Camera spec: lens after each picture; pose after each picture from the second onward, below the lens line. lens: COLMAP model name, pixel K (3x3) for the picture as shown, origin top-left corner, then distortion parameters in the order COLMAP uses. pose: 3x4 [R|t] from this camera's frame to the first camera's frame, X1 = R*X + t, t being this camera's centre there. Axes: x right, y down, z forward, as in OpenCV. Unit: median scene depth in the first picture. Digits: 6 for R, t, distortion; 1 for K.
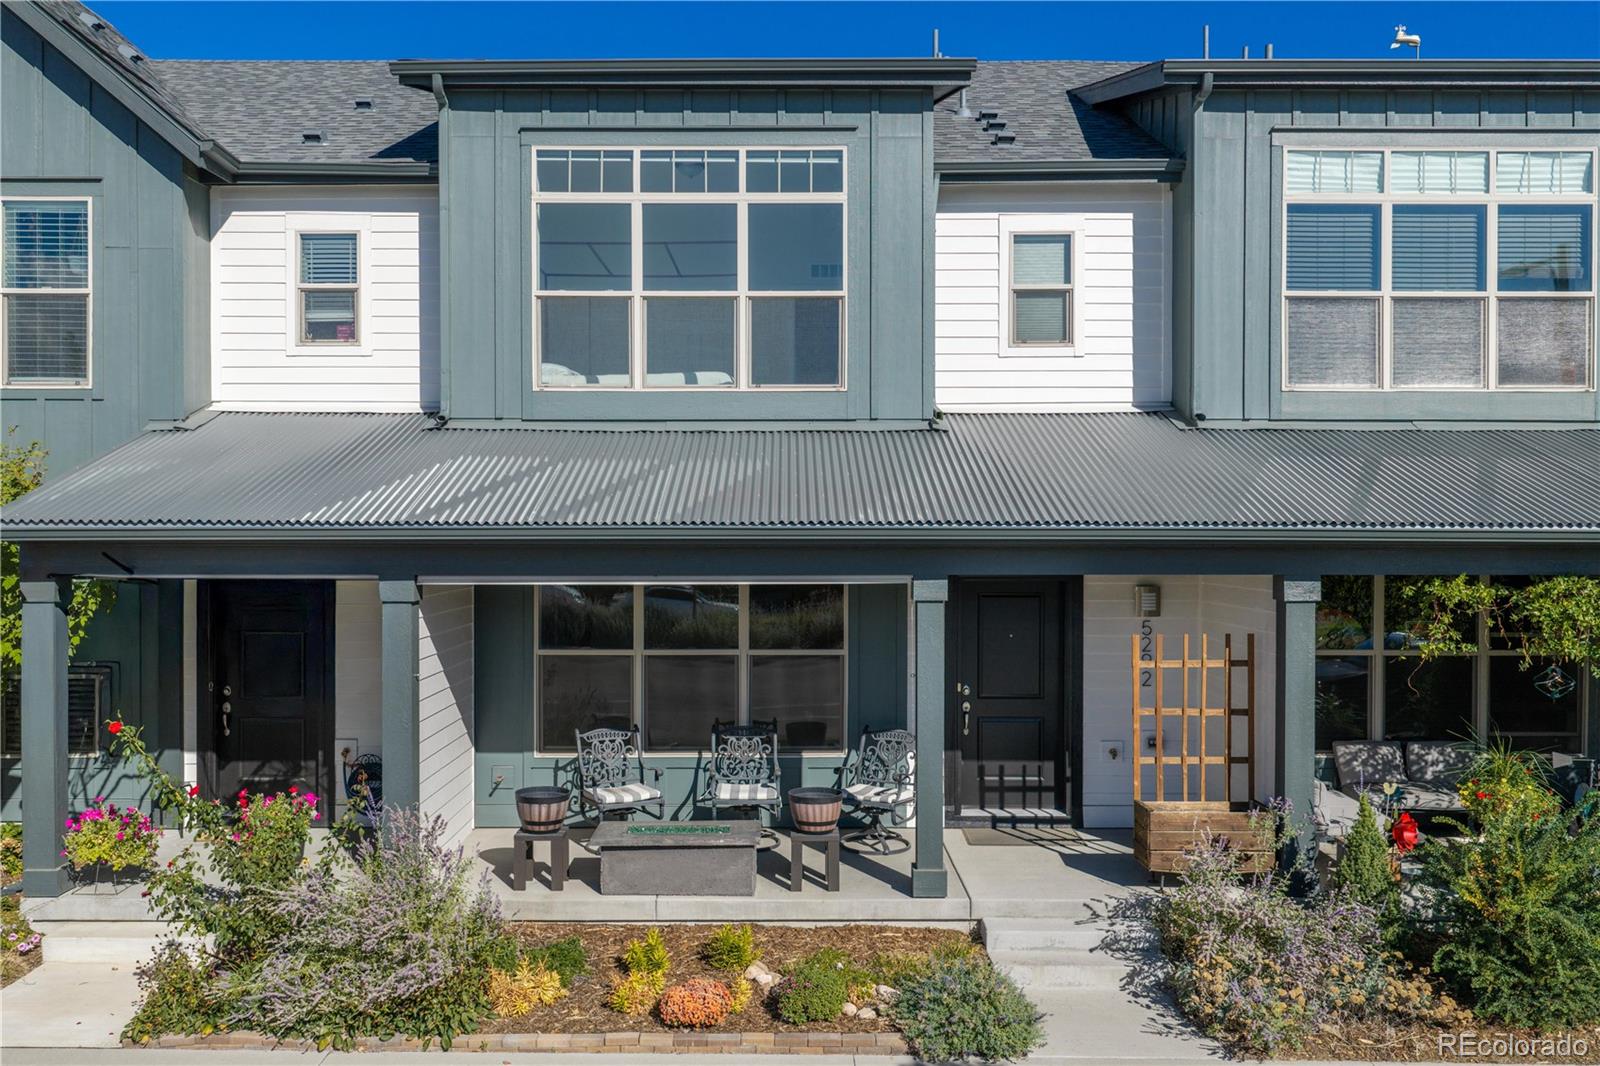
lens RADIAL K [[1350.5, 0, 800.0], [0, 1350.5, 533.0], [0, 0, 1]] dist [0.005069, -0.004702]
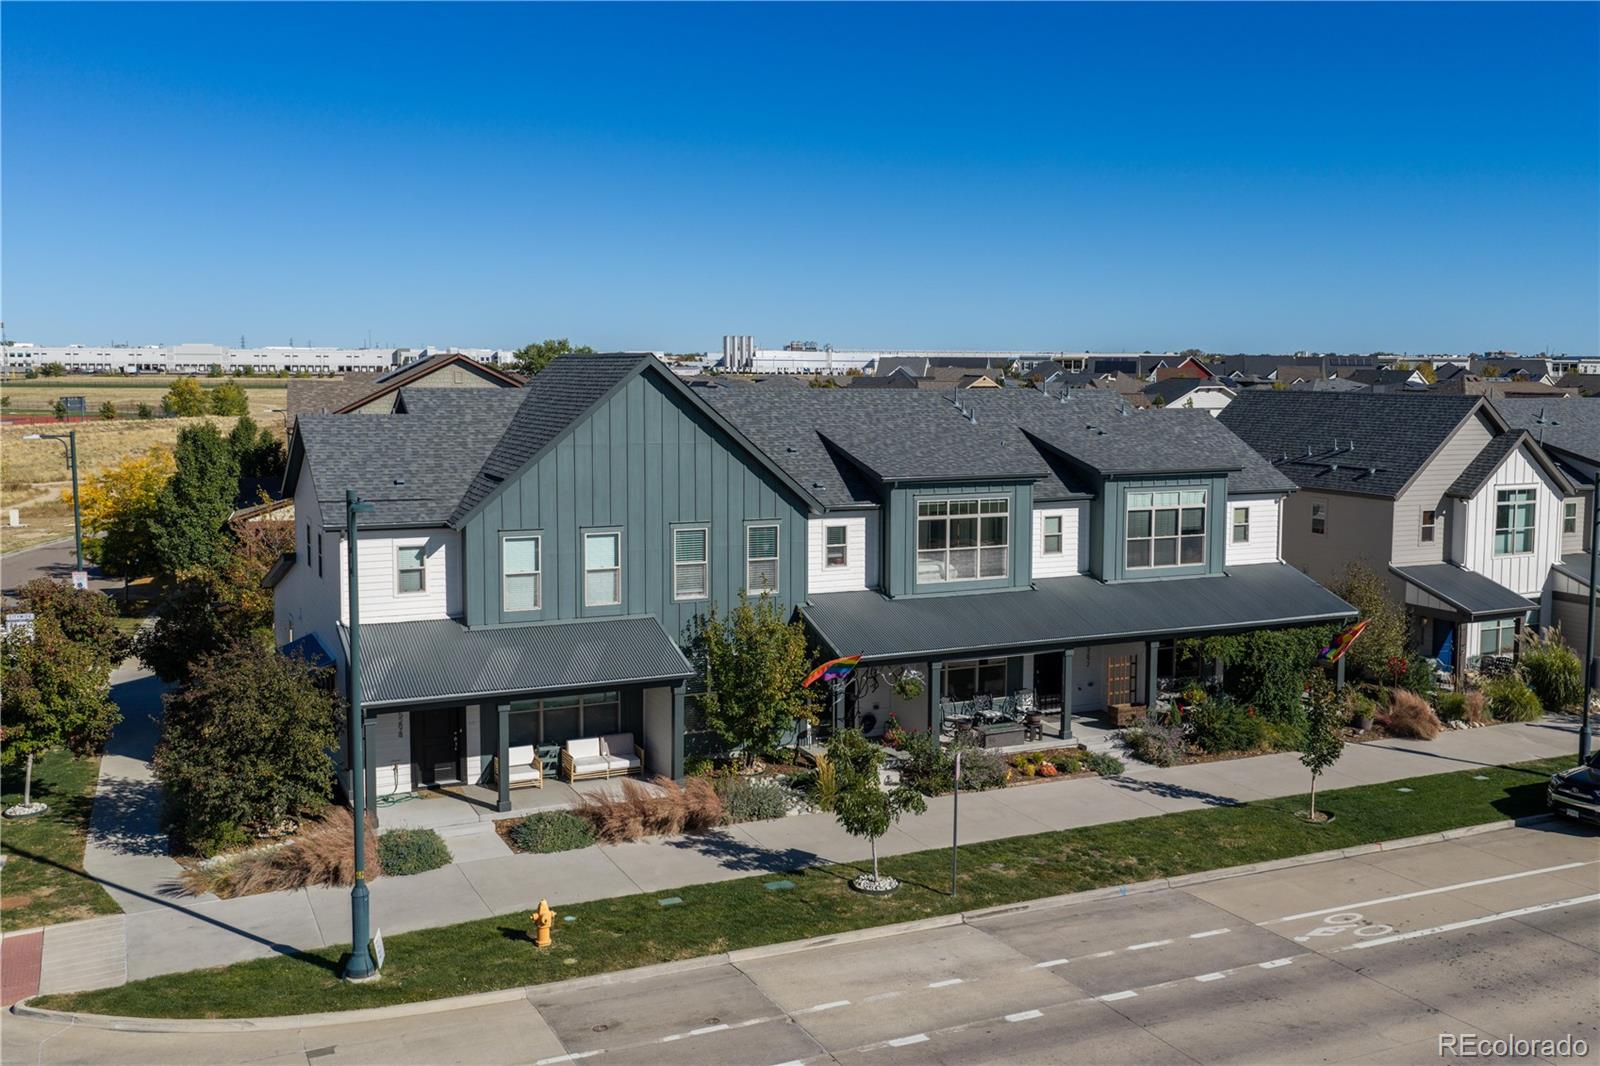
lens RADIAL K [[1489.7, 0, 797.7], [0, 1489.7, 473.8], [0, 0, 1]] dist [0.012834, 0.007237]
pose [[0.906094, -0.029939, 0.422017, -1.792835], [-0.003813, 0.996875, 0.078905, -0.600046], [-0.423060, -0.073105, 0.903148, -1.793564]]
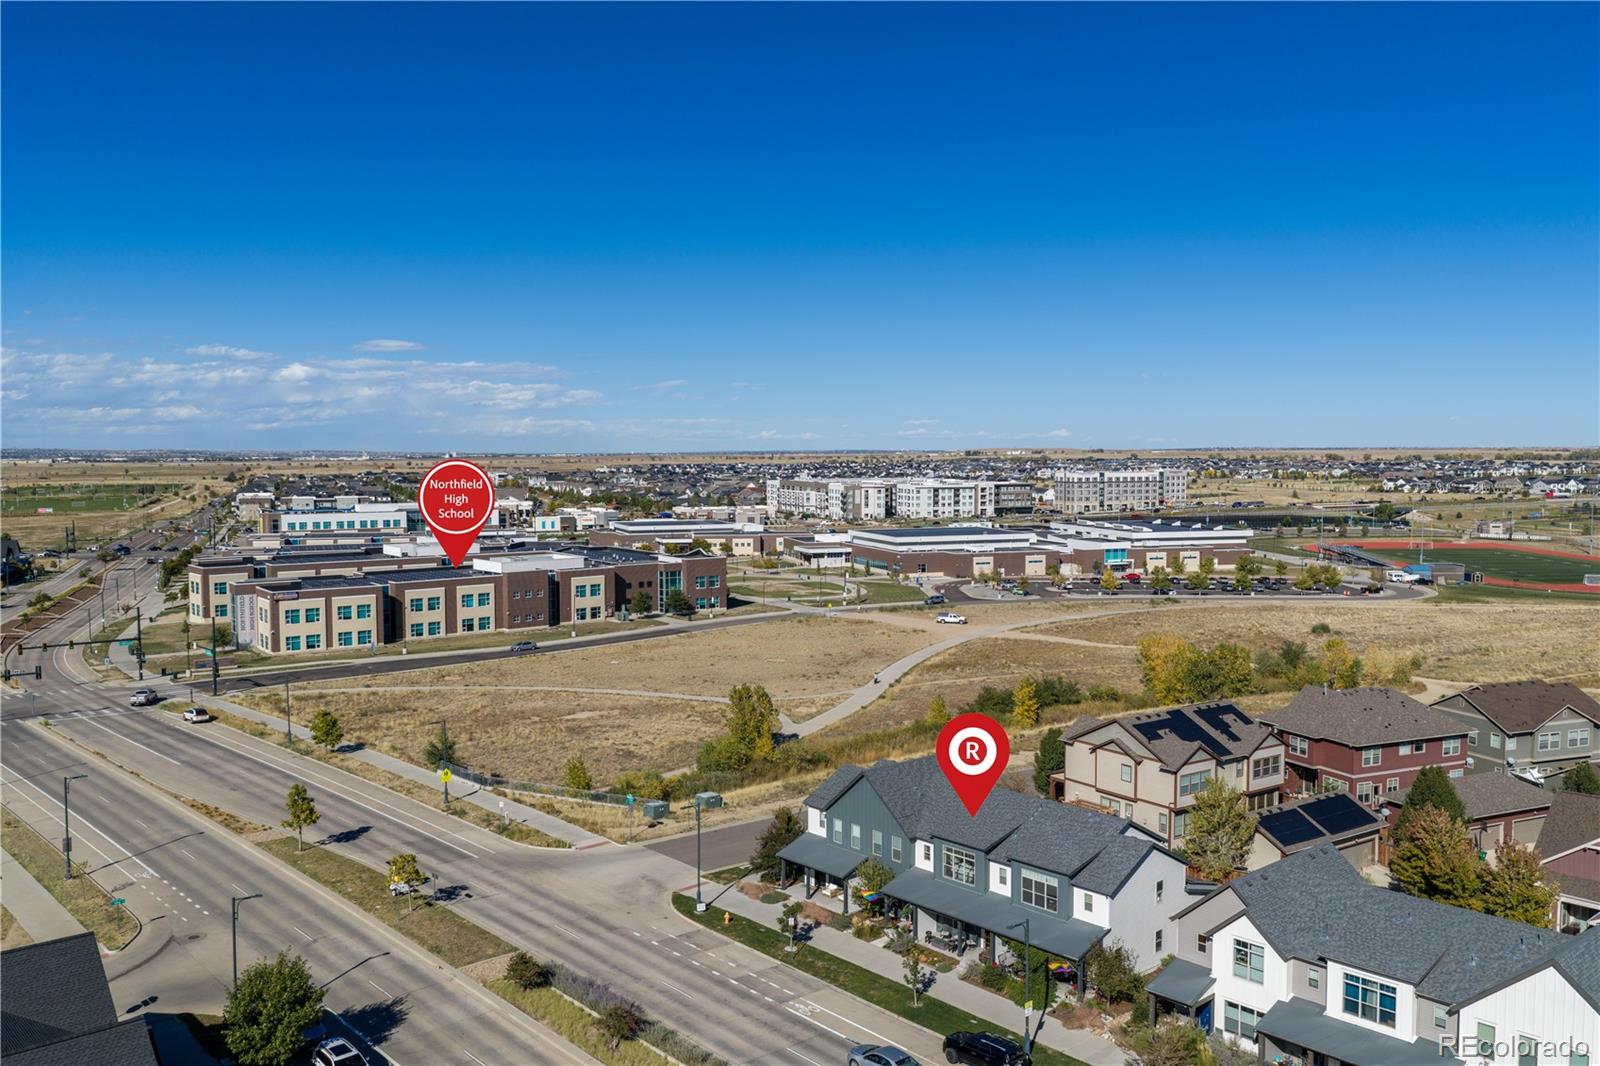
lens RADIAL K [[1310.5, 0, 800.0], [0, 1310.5, 533.0], [0, 0, 1]] dist [0.012234, 0.002438]
pose [[0.646517, 0.031721, -0.762240, 4.704974], [-0.002324, 0.999212, 0.039612, -2.269291], [0.762896, -0.023838, 0.646082, -4.184668]]
